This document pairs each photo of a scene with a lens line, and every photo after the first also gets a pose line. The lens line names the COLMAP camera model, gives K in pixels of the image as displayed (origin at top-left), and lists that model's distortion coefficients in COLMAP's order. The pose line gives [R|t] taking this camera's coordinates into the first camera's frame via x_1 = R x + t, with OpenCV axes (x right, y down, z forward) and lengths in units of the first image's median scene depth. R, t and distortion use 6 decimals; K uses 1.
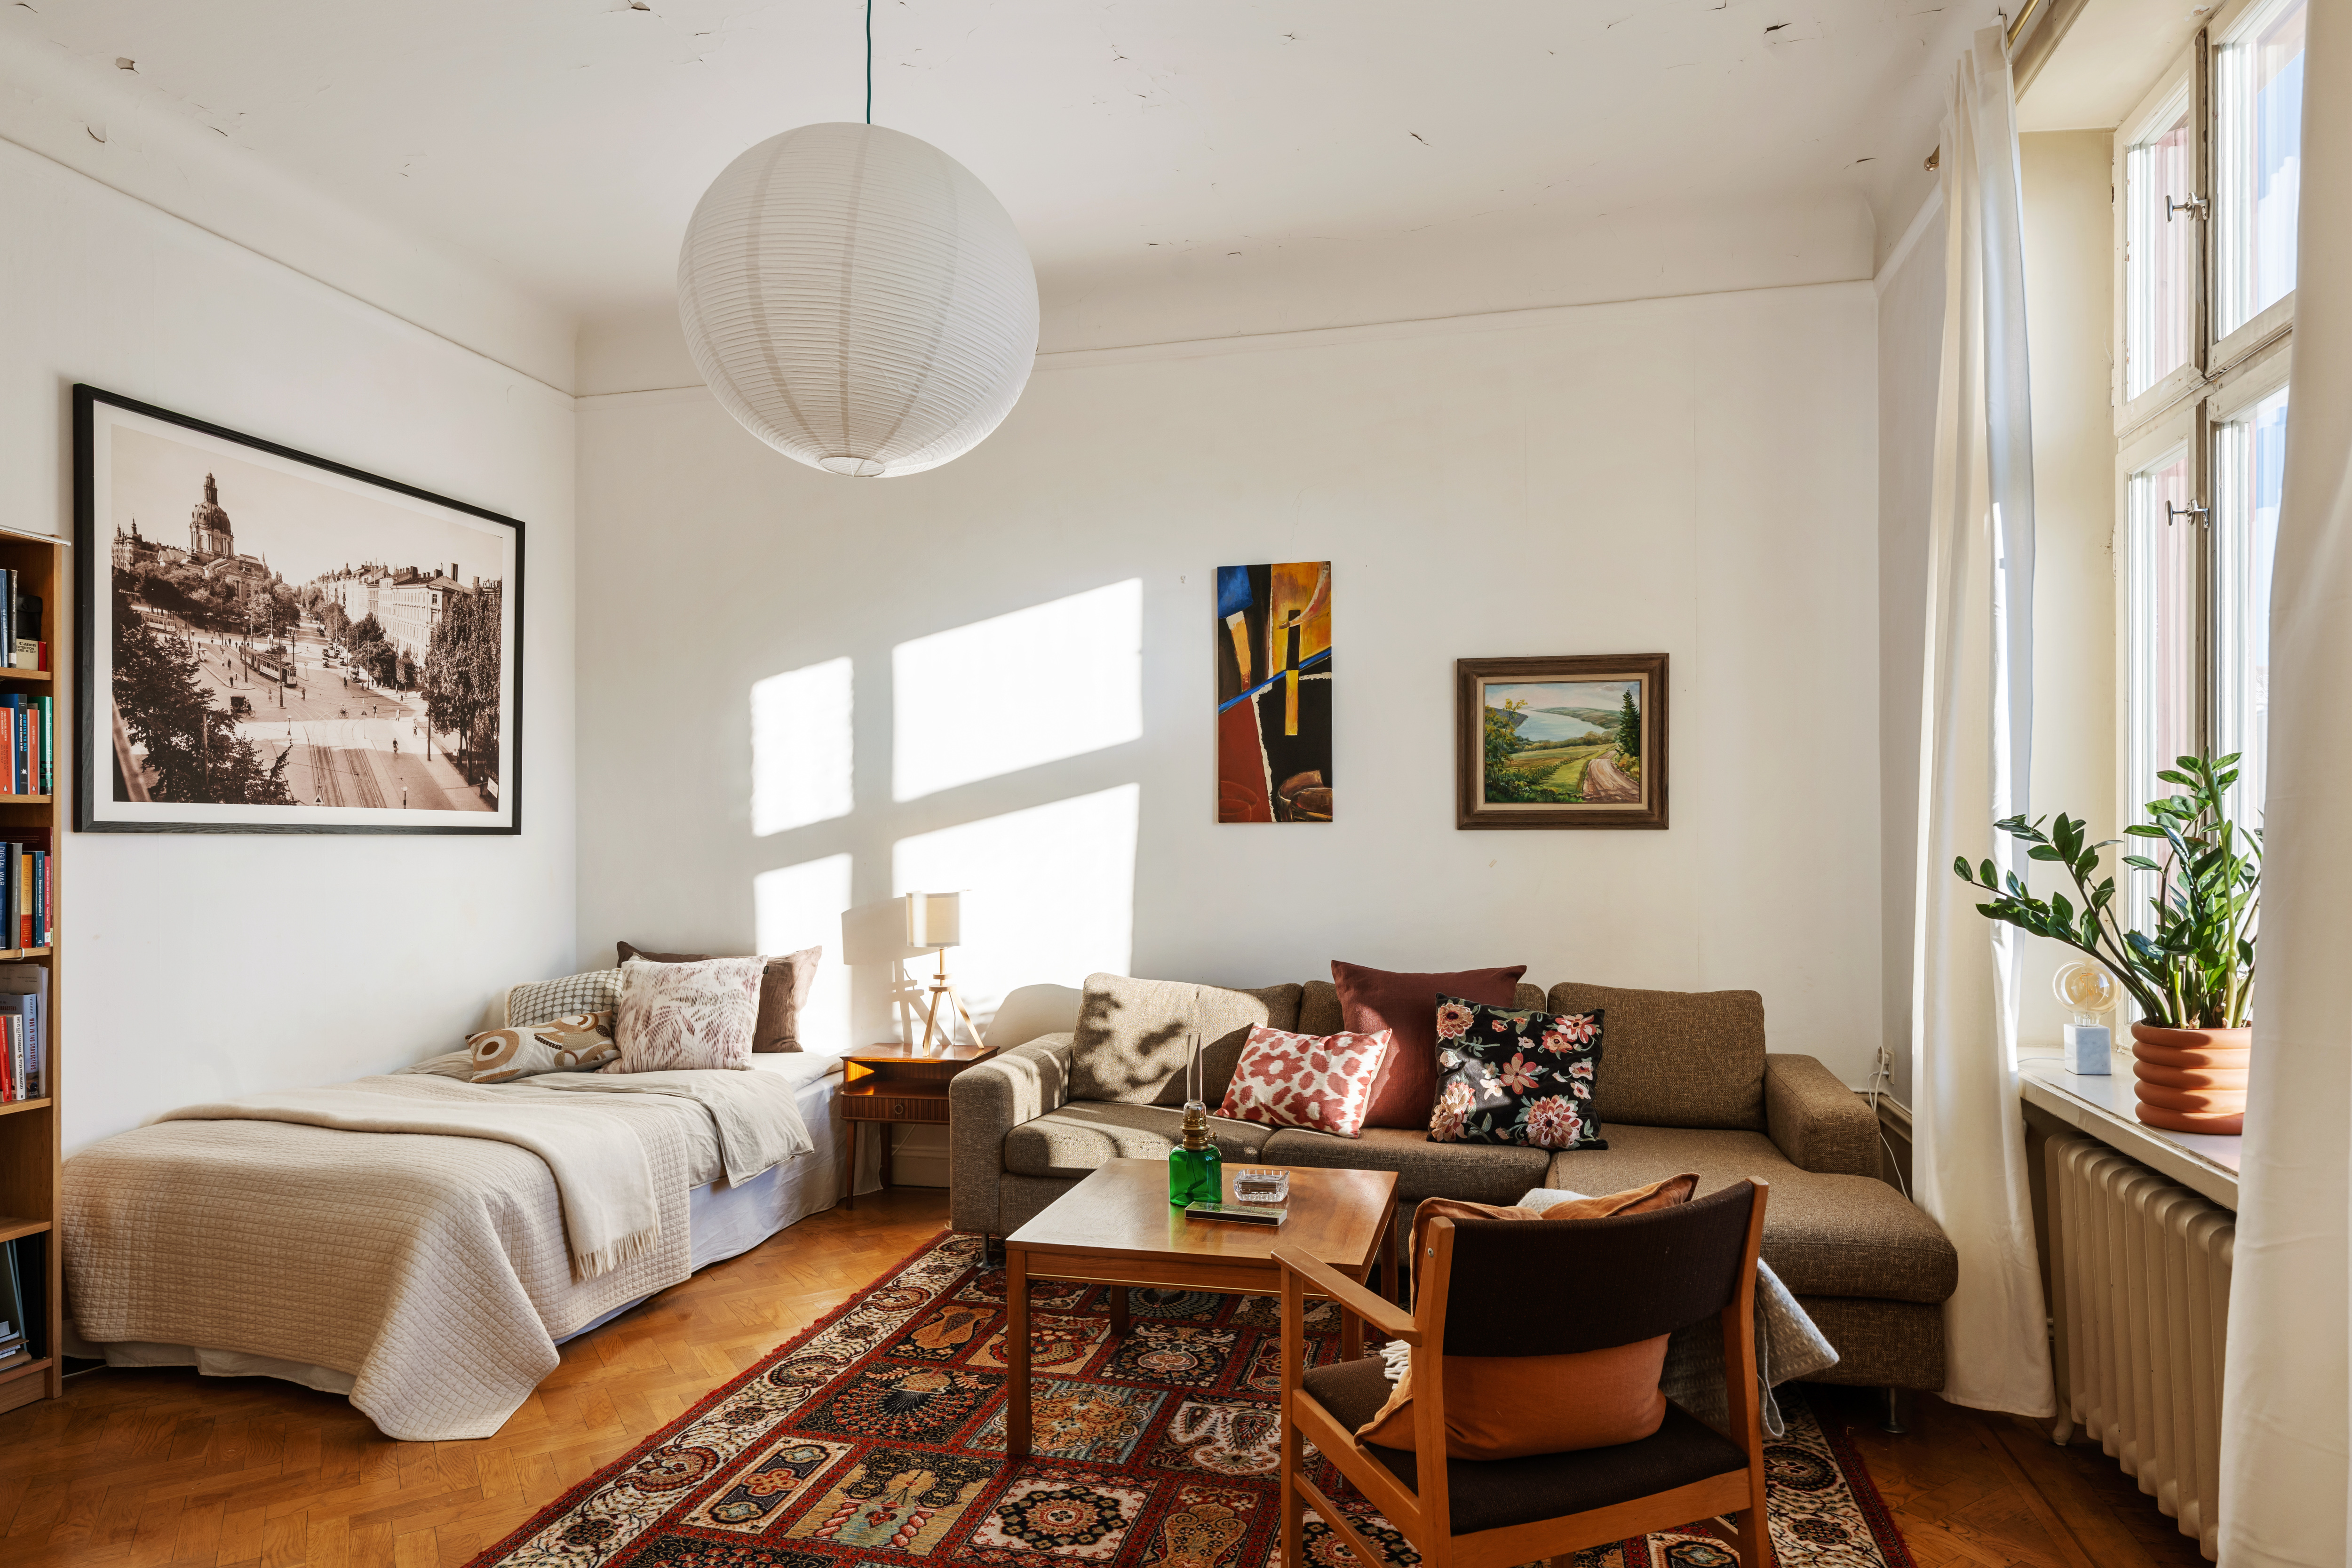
lens RADIAL K [[1384.5, 0, 1191.5], [0, 1384.5, 792.6], [0, 0, 1]] dist [-0.005625, -0.002877]
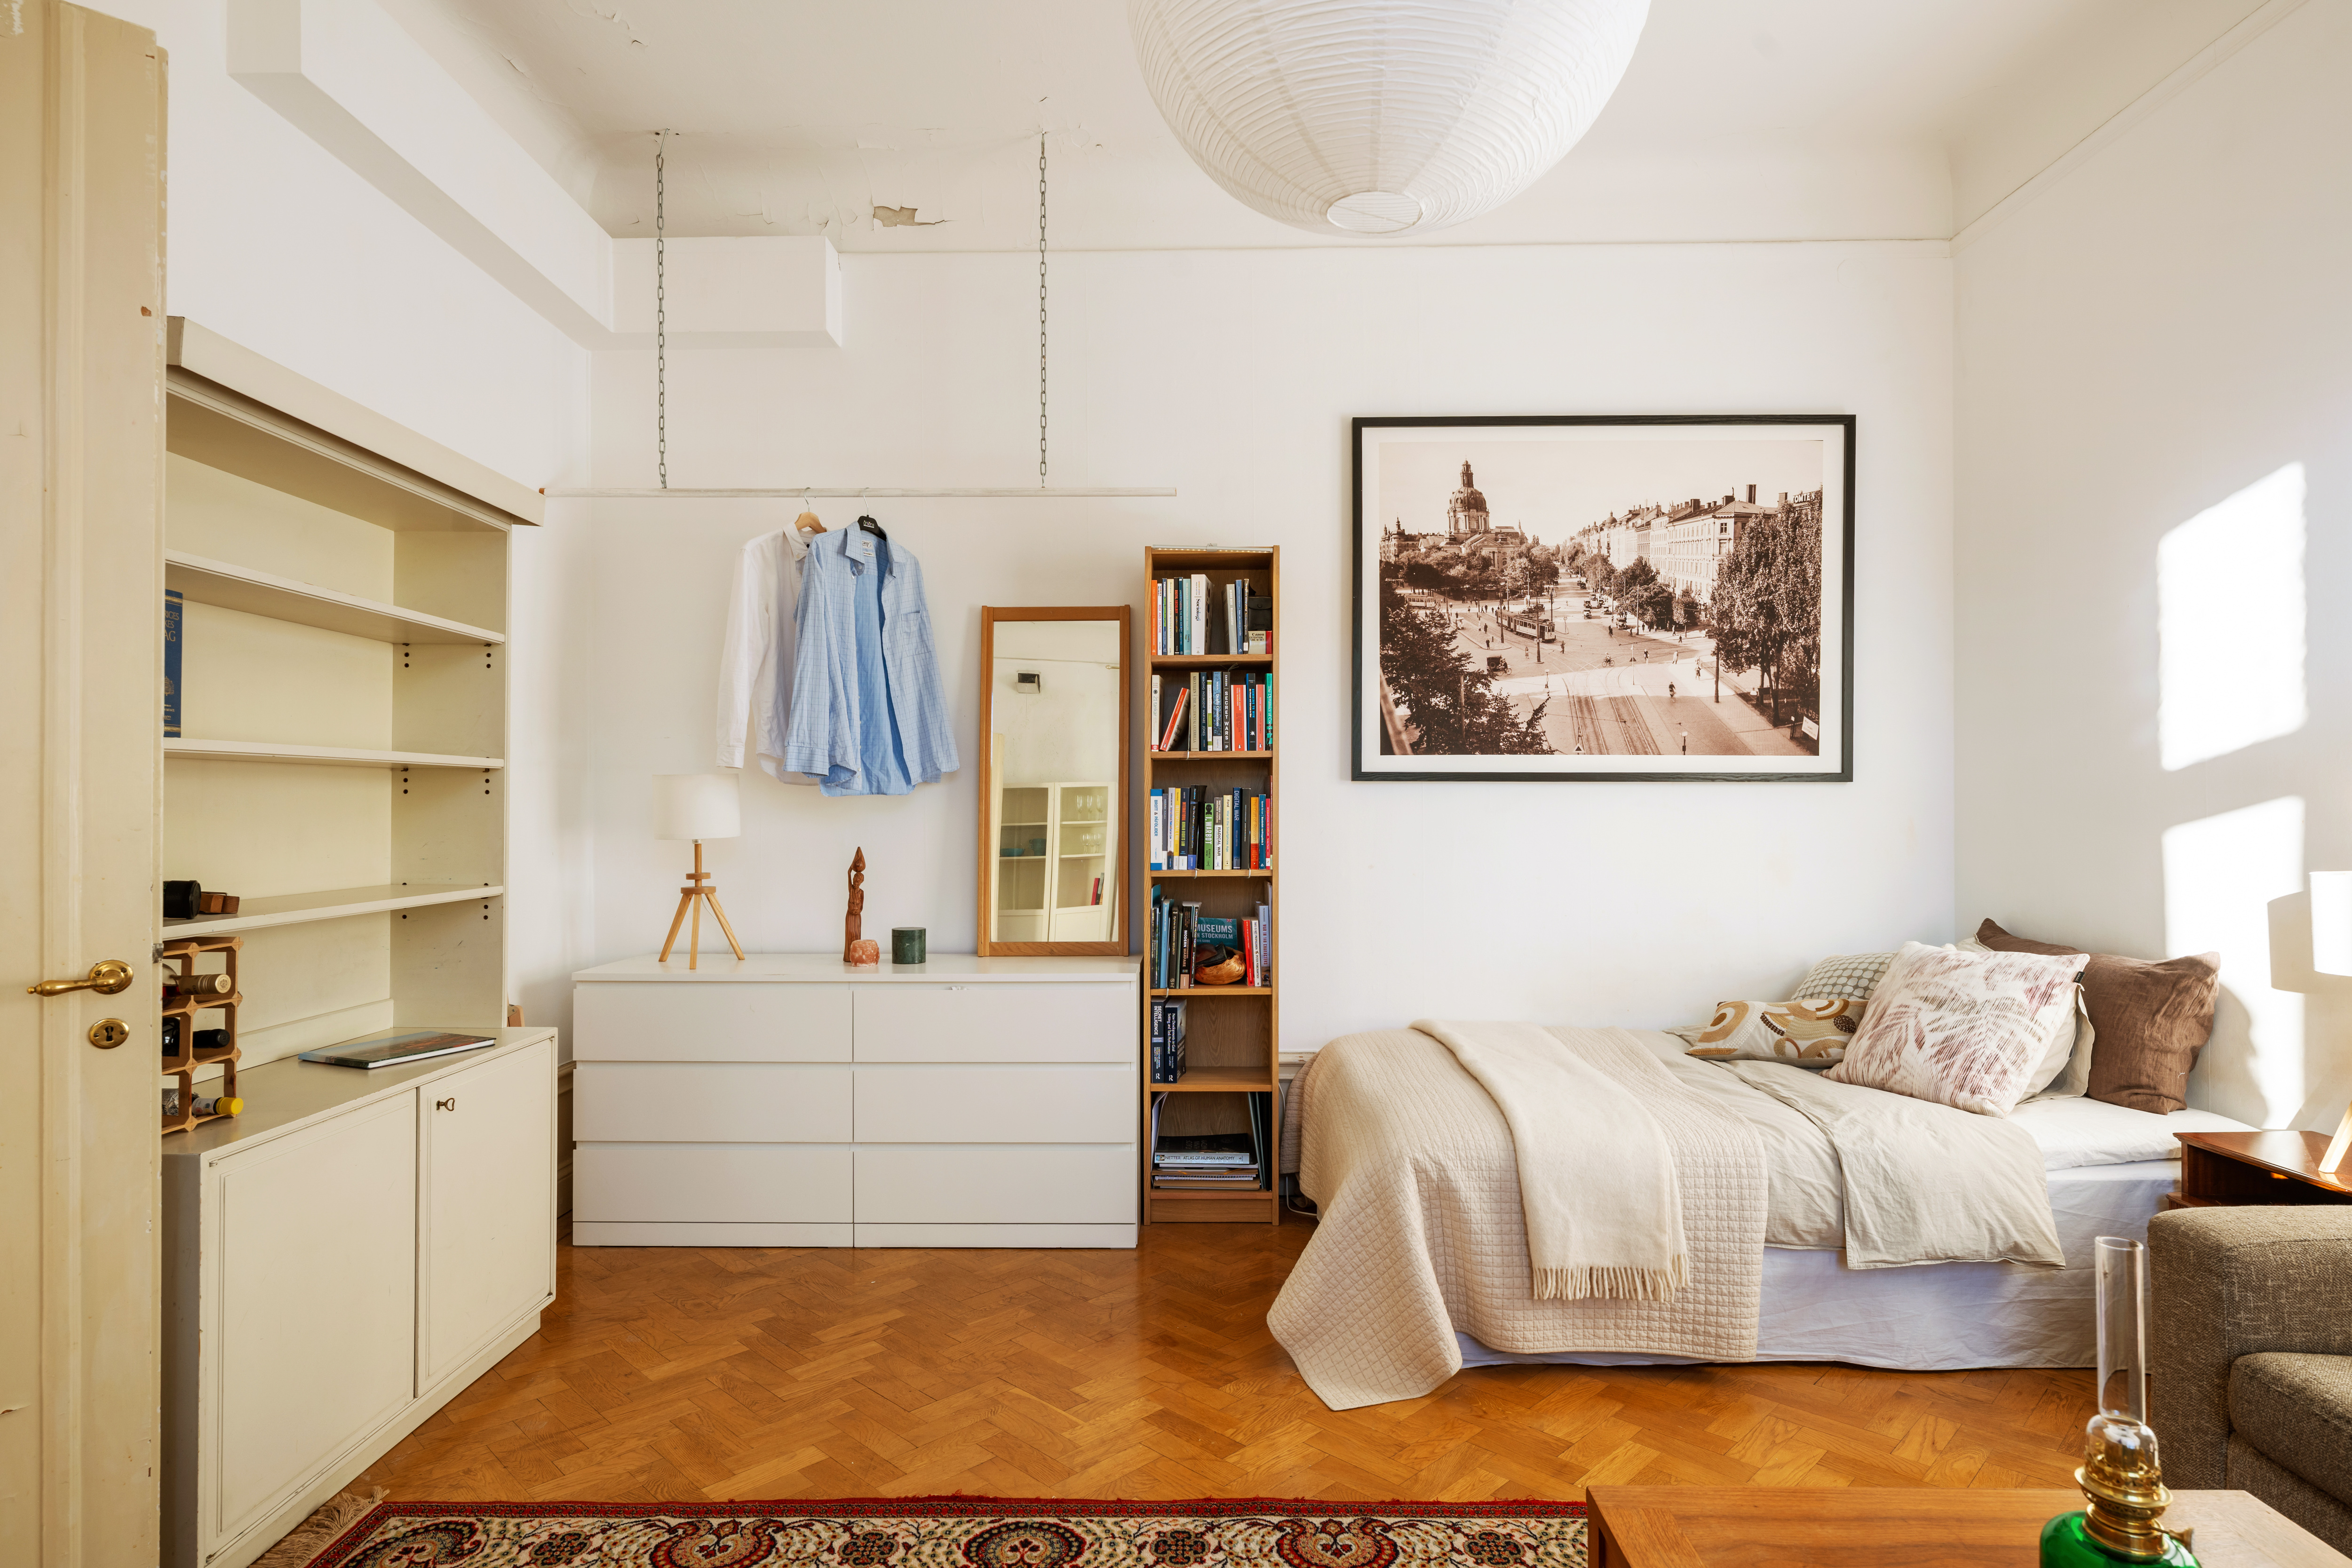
lens RADIAL K [[1259.1, 0, 1179.1], [0, 1259.1, 789.5], [0, 0, 1]] dist [-0.005354, 0.000603]
pose [[0.212039, -0.010315, -0.977207, 0.223746], [0.030525, 0.999526, -0.003927, 0.030846], [0.976784, -0.028996, 0.212253, 0.519458]]
